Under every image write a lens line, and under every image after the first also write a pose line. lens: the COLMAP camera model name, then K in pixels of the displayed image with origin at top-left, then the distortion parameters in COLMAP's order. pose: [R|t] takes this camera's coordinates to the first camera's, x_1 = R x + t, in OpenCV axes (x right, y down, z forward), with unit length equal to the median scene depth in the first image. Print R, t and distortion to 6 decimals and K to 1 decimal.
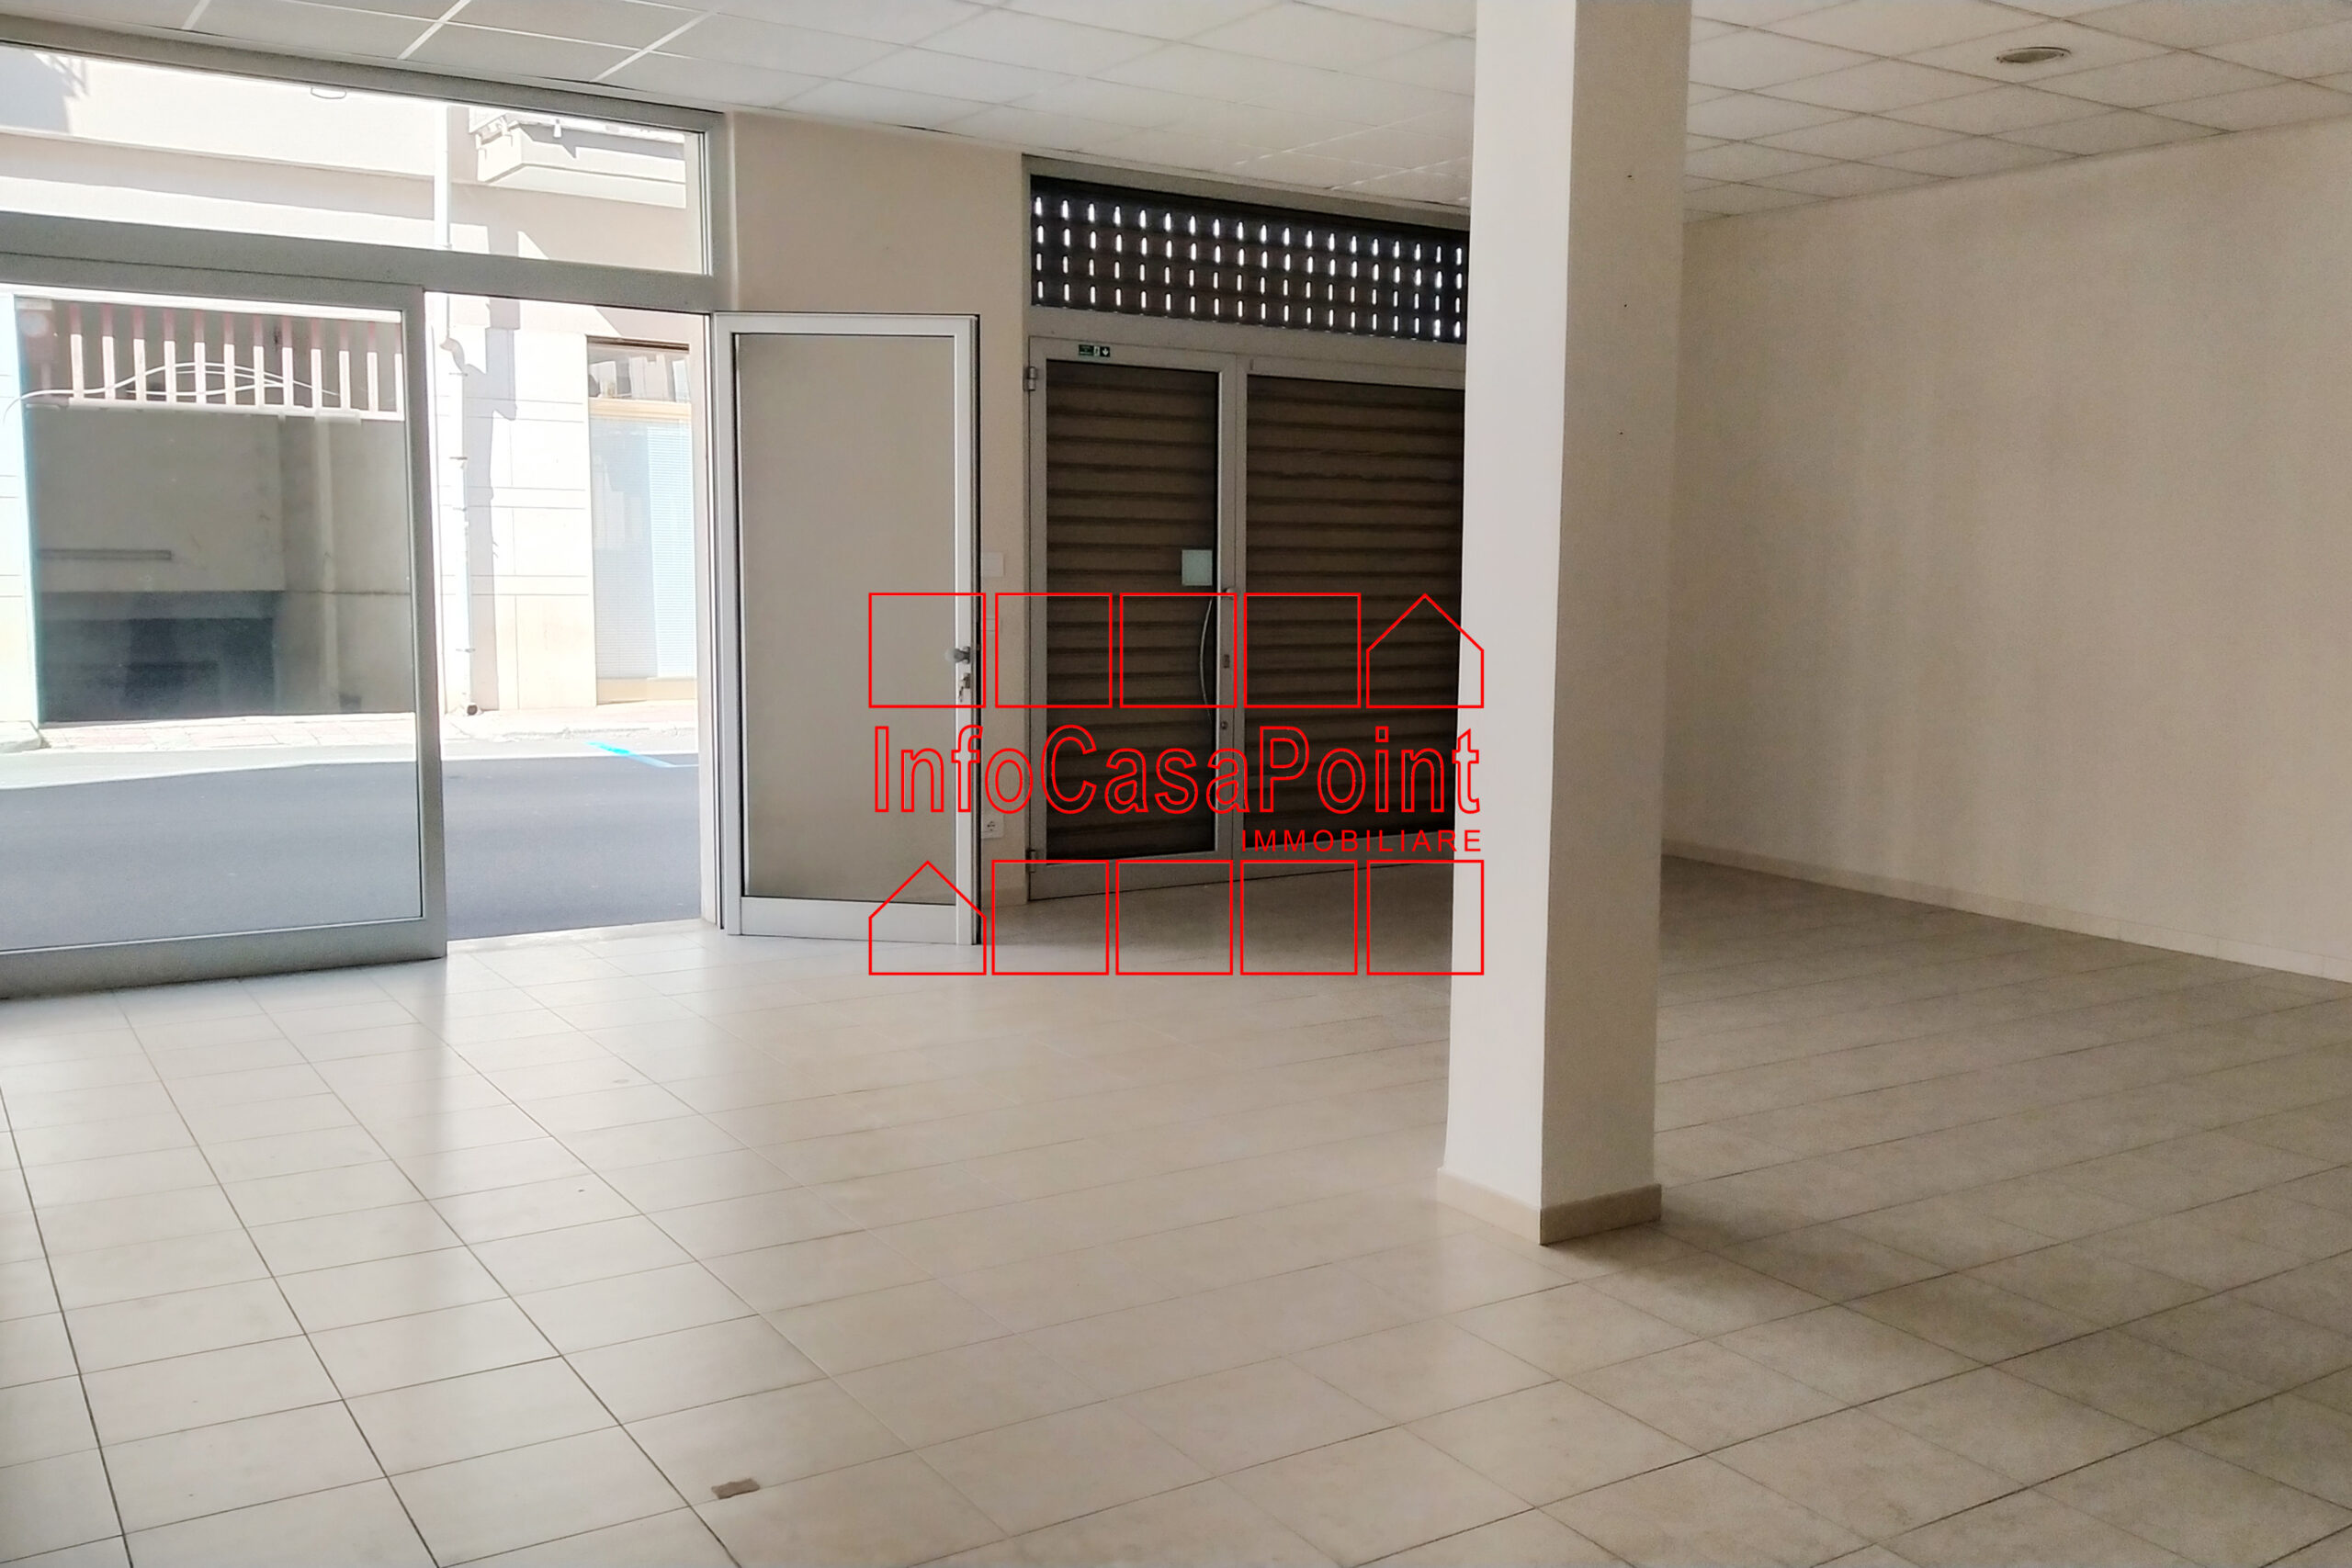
lens RADIAL K [[2083.1, 0, 1159.9], [0, 2083.1, 804.9], [0, 0, 1]] dist [0.083070, -0.073524]
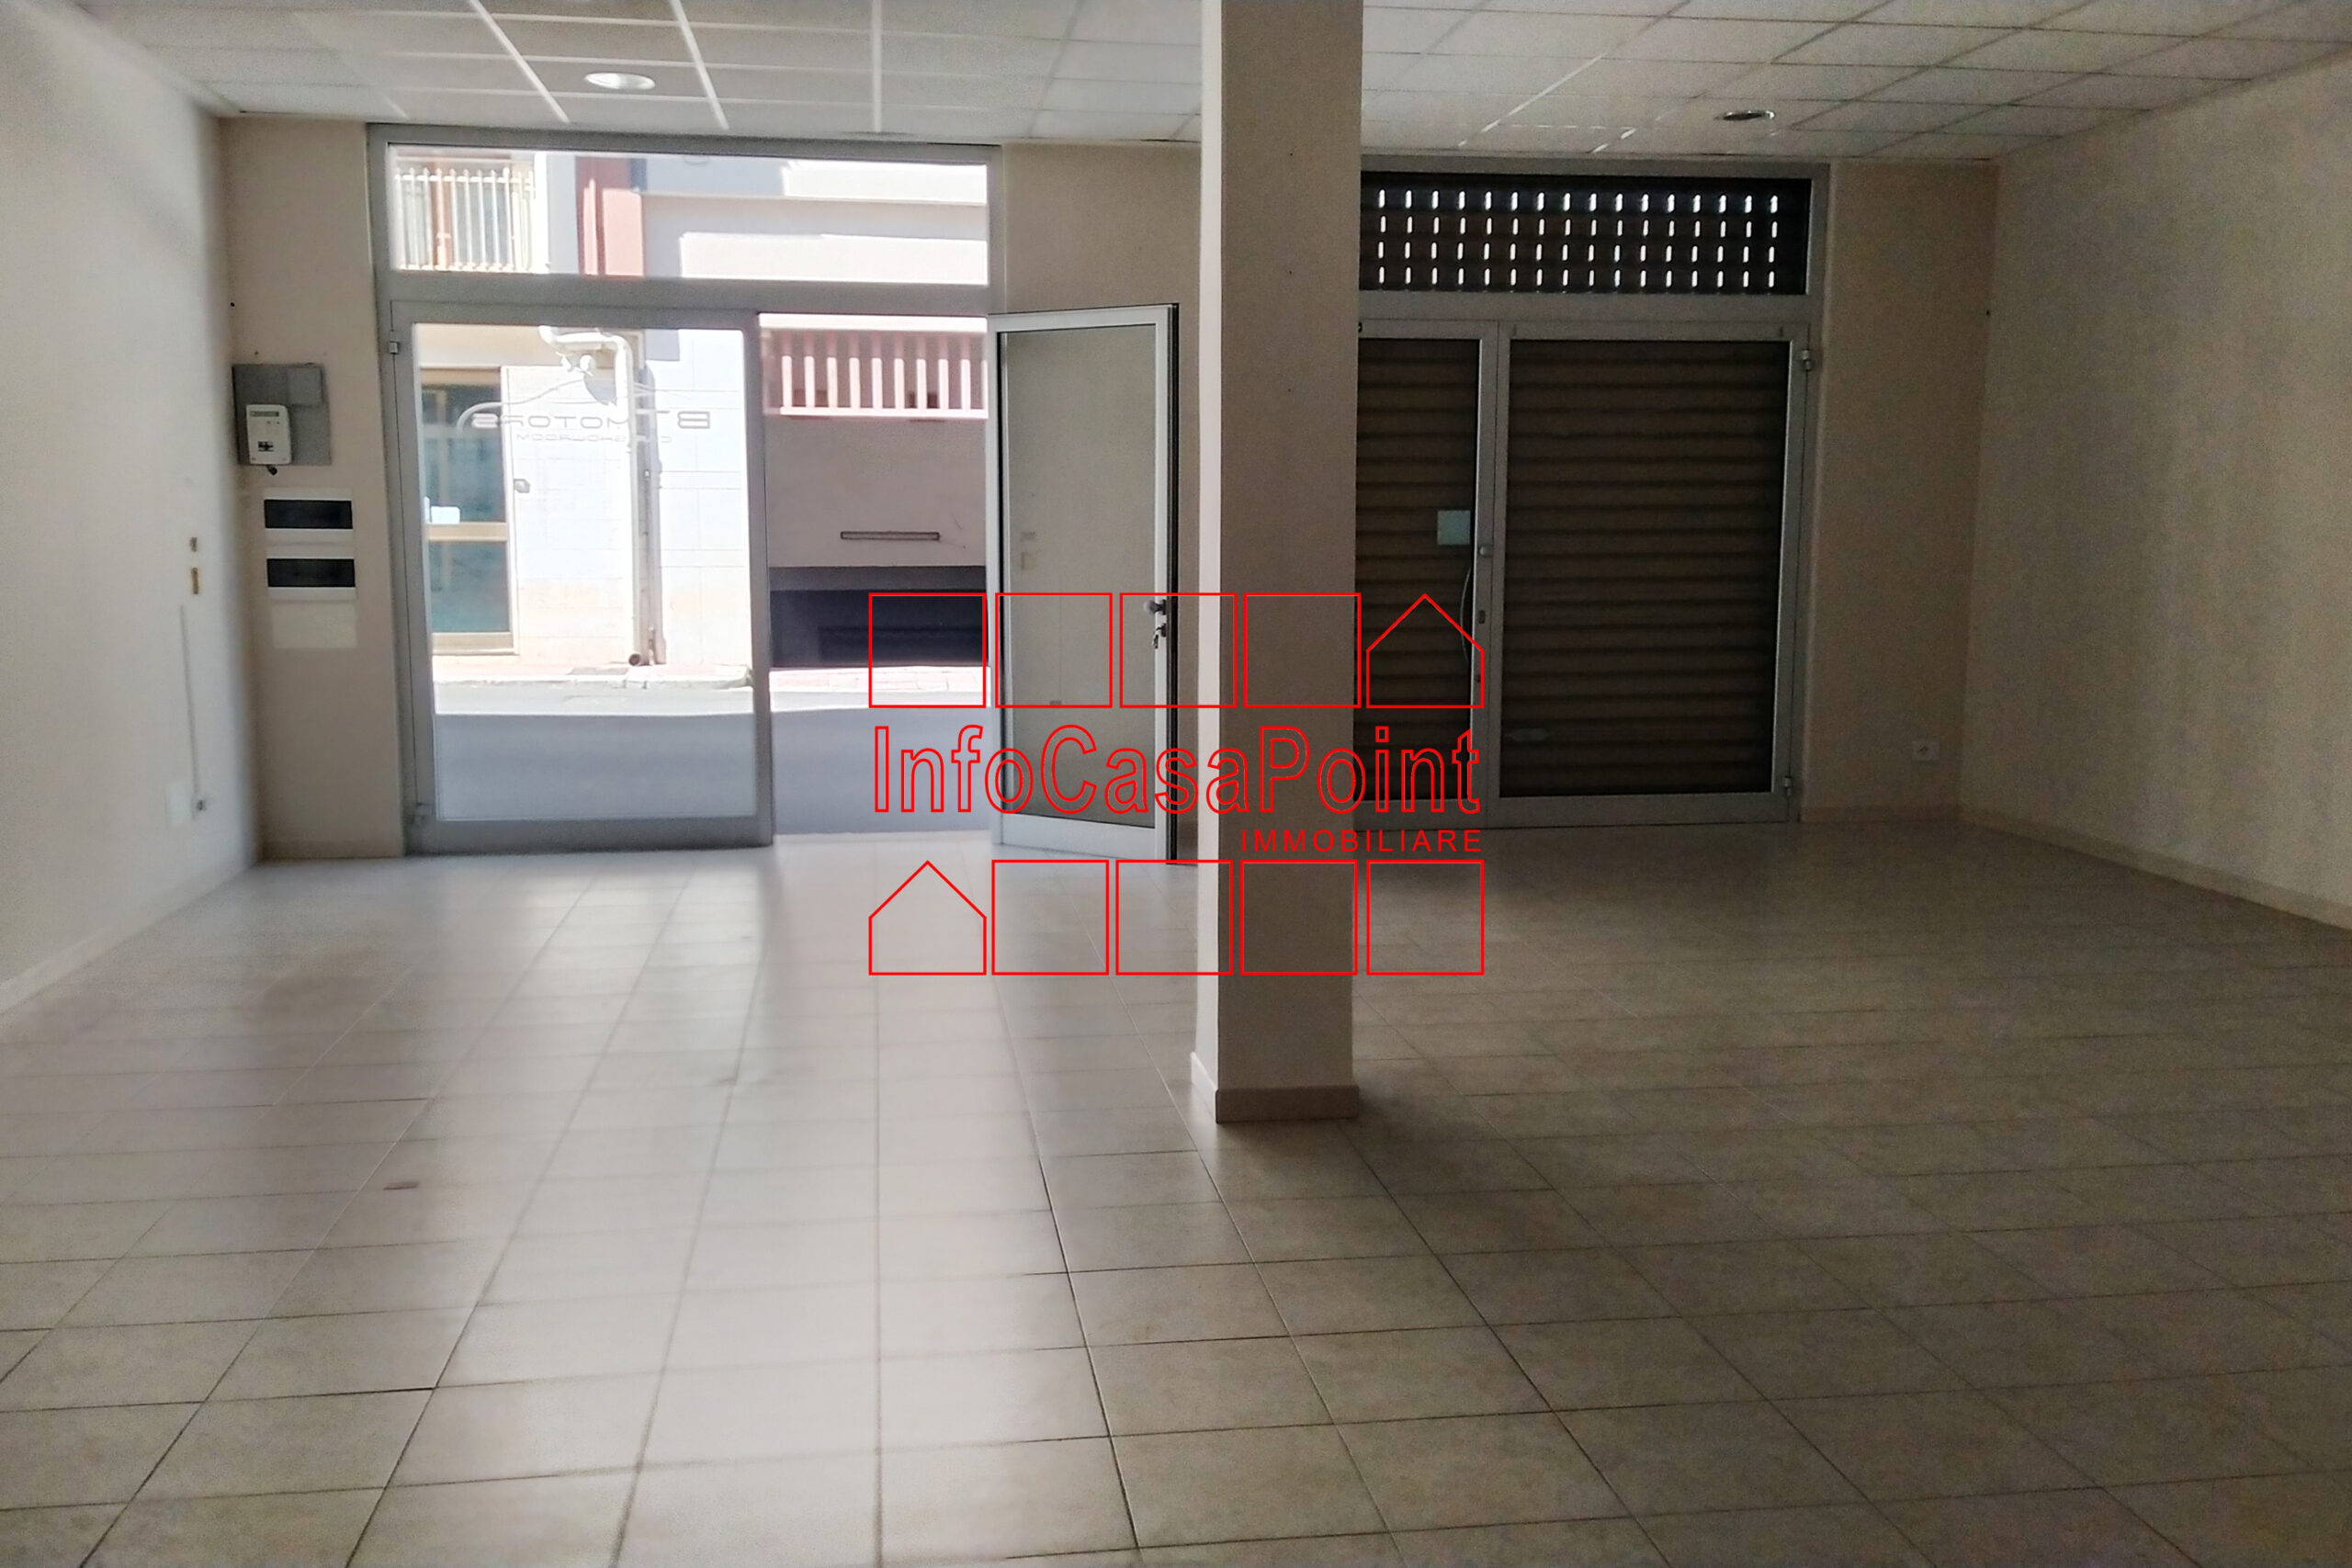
lens RADIAL K [[2083.1, 0, 1152.6], [0, 2083.1, 803.8], [0, 0, 1]] dist [0.083070, -0.073524]
pose [[0.891588, 0.046773, -0.450425, 0.363203], [-0.041968, 0.998905, 0.020656, 0.010023], [0.450899, 0.000487, 0.892575, -0.007727]]
